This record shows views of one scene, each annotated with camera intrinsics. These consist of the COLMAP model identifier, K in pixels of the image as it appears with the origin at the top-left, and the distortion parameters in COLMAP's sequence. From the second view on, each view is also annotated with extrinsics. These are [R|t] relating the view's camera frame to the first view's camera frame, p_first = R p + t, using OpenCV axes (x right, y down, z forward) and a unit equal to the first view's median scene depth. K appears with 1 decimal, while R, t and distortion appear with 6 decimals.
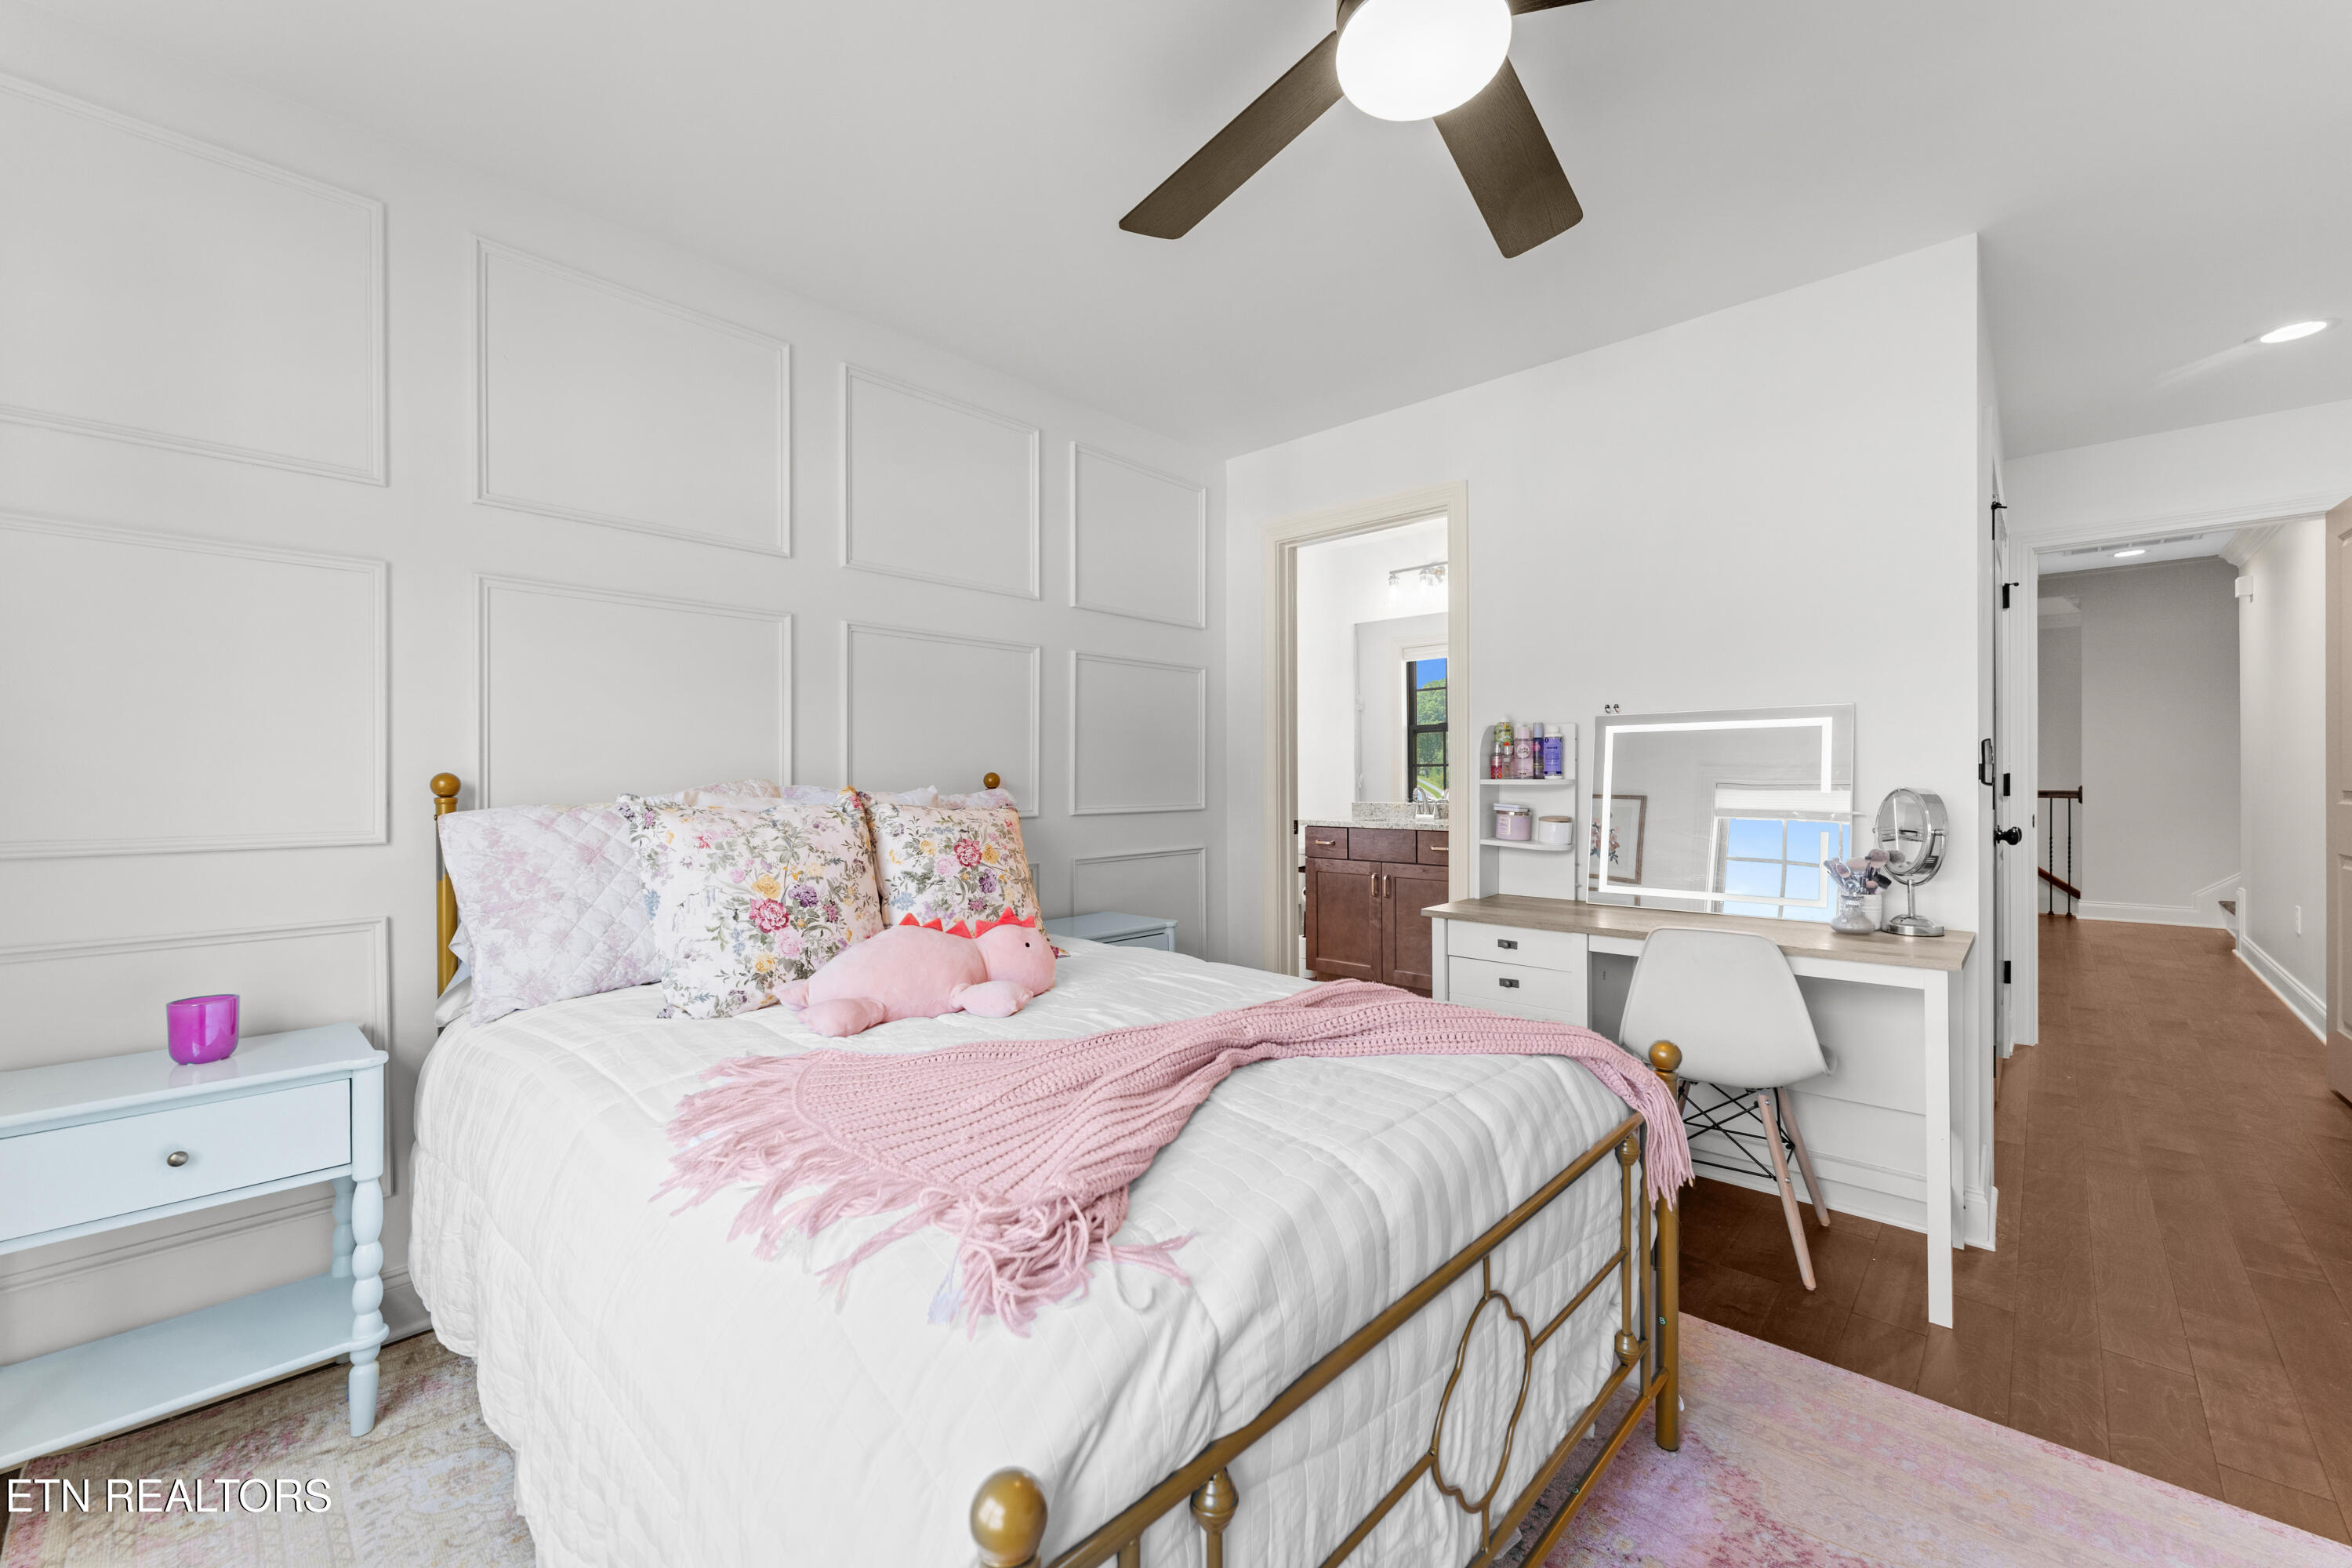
lens RADIAL K [[937.8, 0, 1169.1], [0, 937.8, 777.9], [0, 0, 1]] dist [-0.003305, -0.000071]
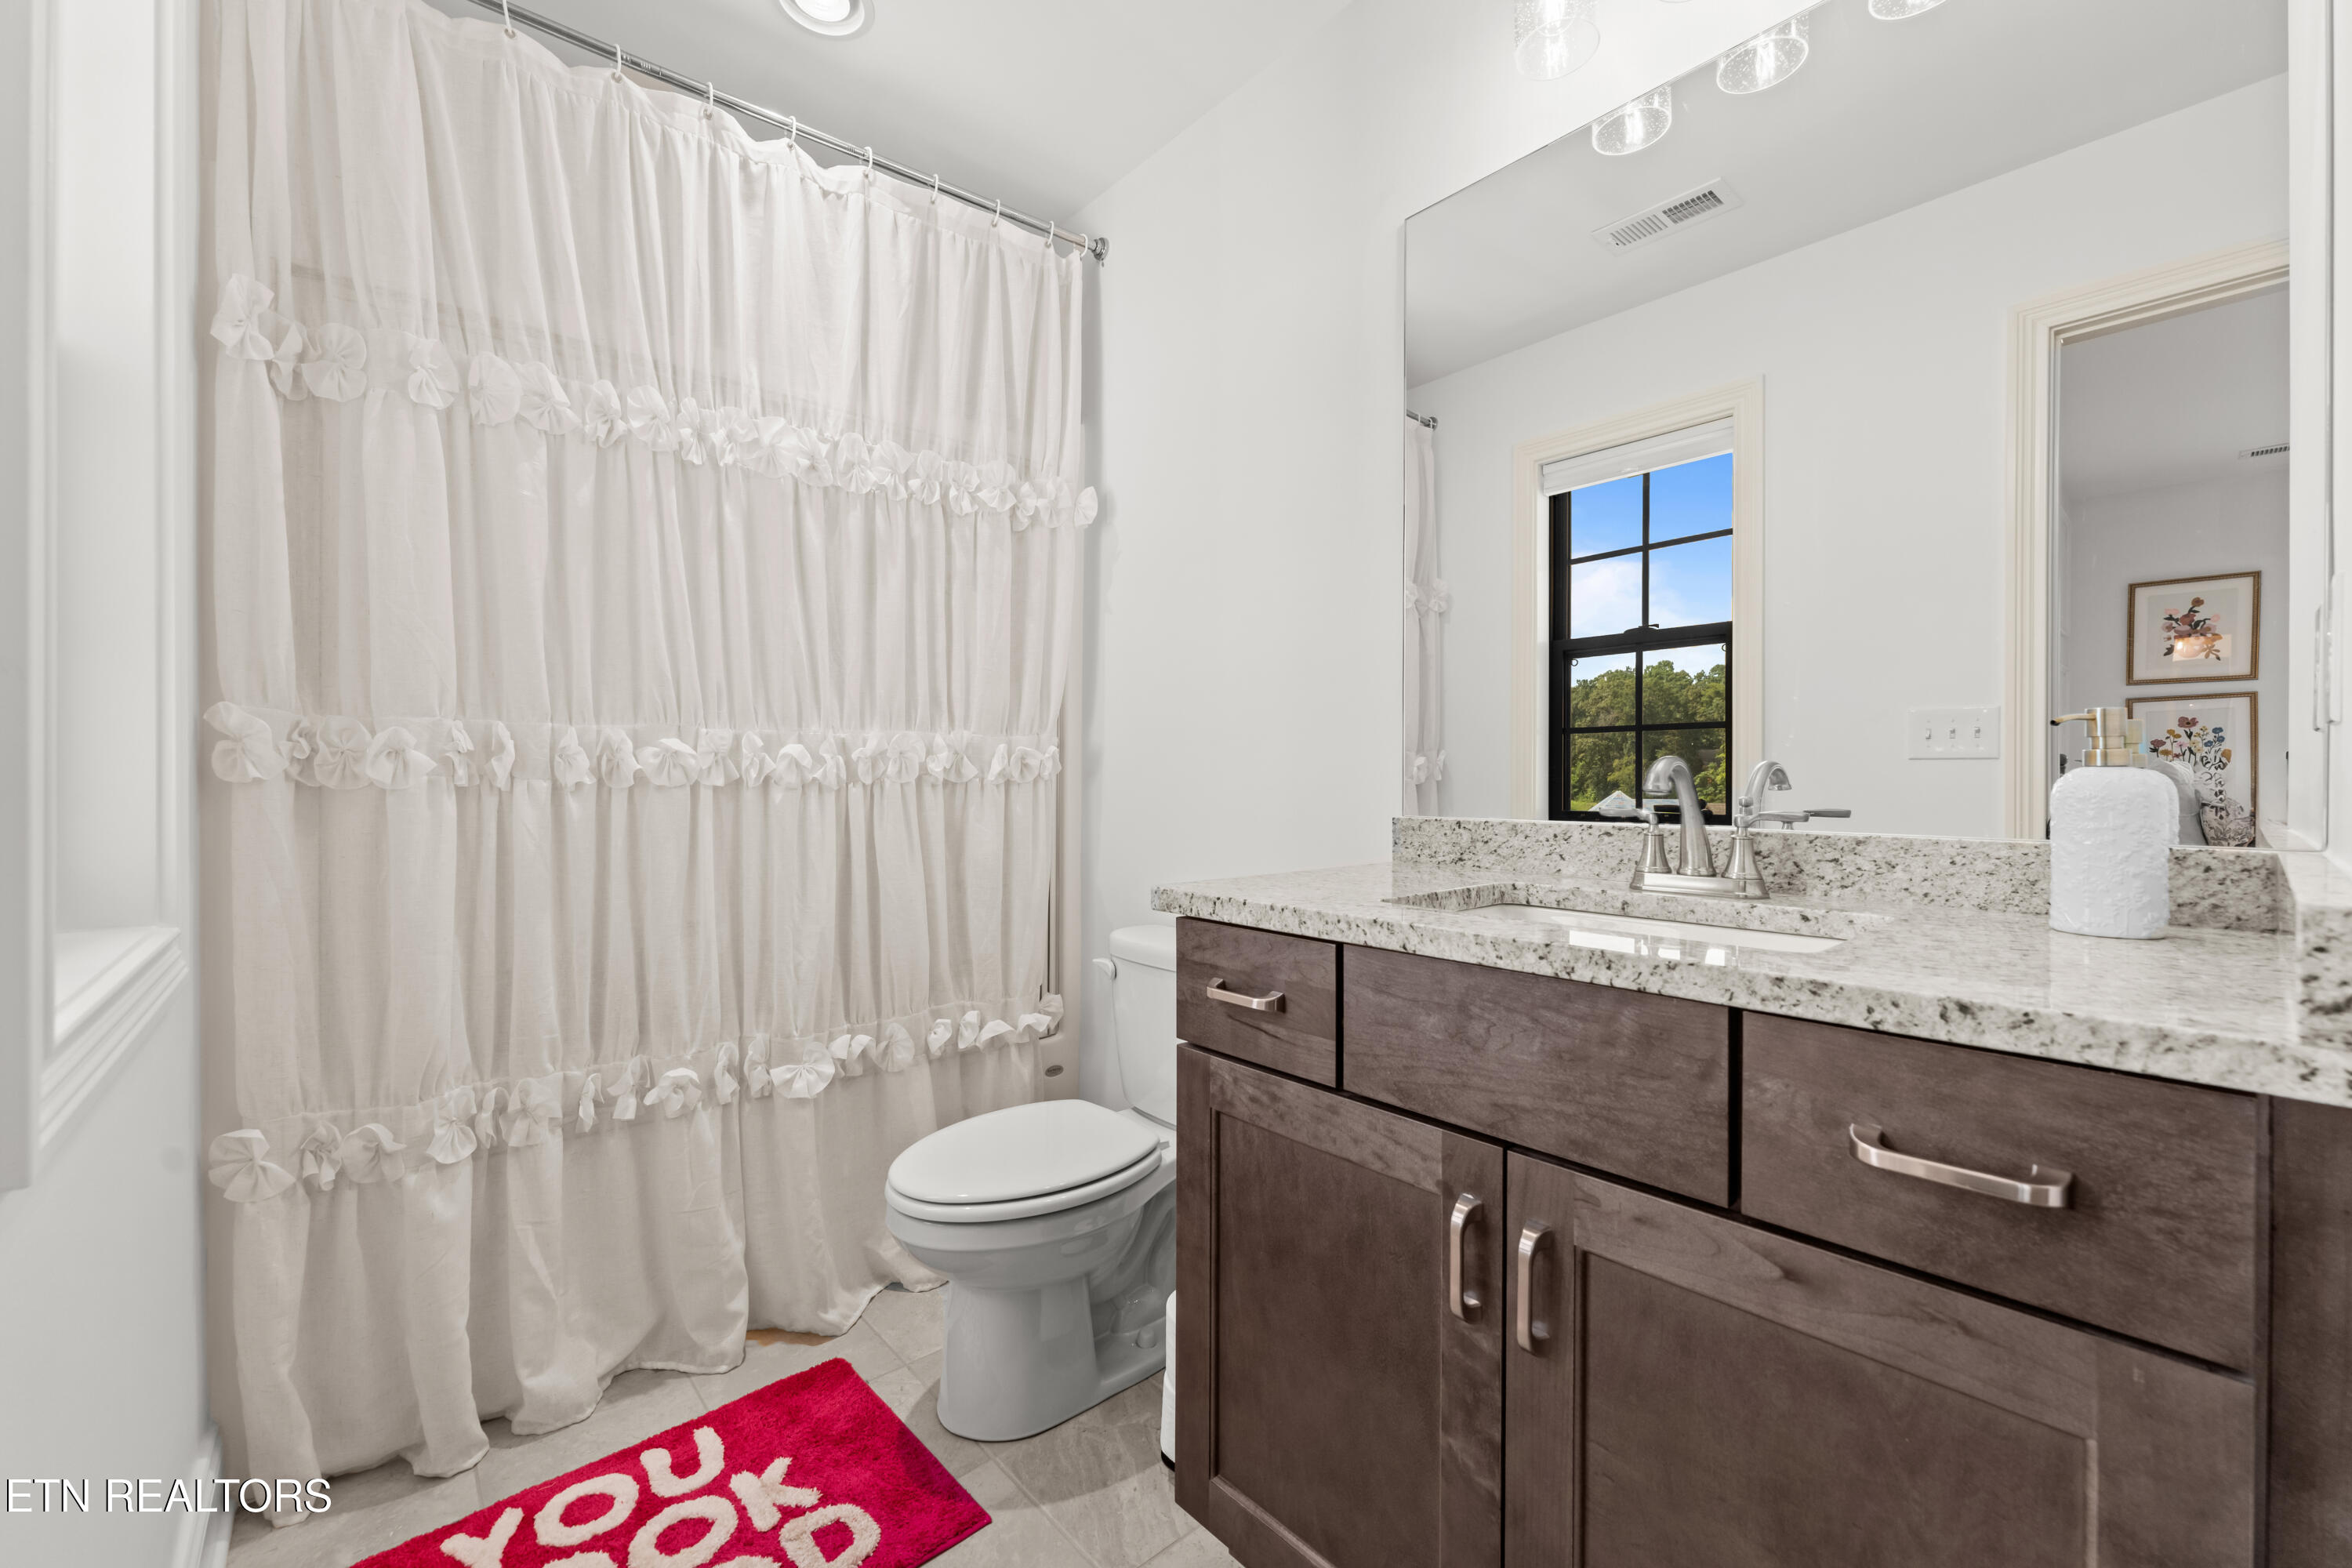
lens RADIAL K [[937.8, 0, 1183.5], [0, 937.8, 796.6], [0, 0, 1]] dist [-0.003305, -0.000071]
pose [[0.996558, 0.005339, -0.082730, 0.172670], [-0.004848, 0.999969, 0.006135, 0.019454], [0.082760, -0.005713, 0.996553, 0.786686]]
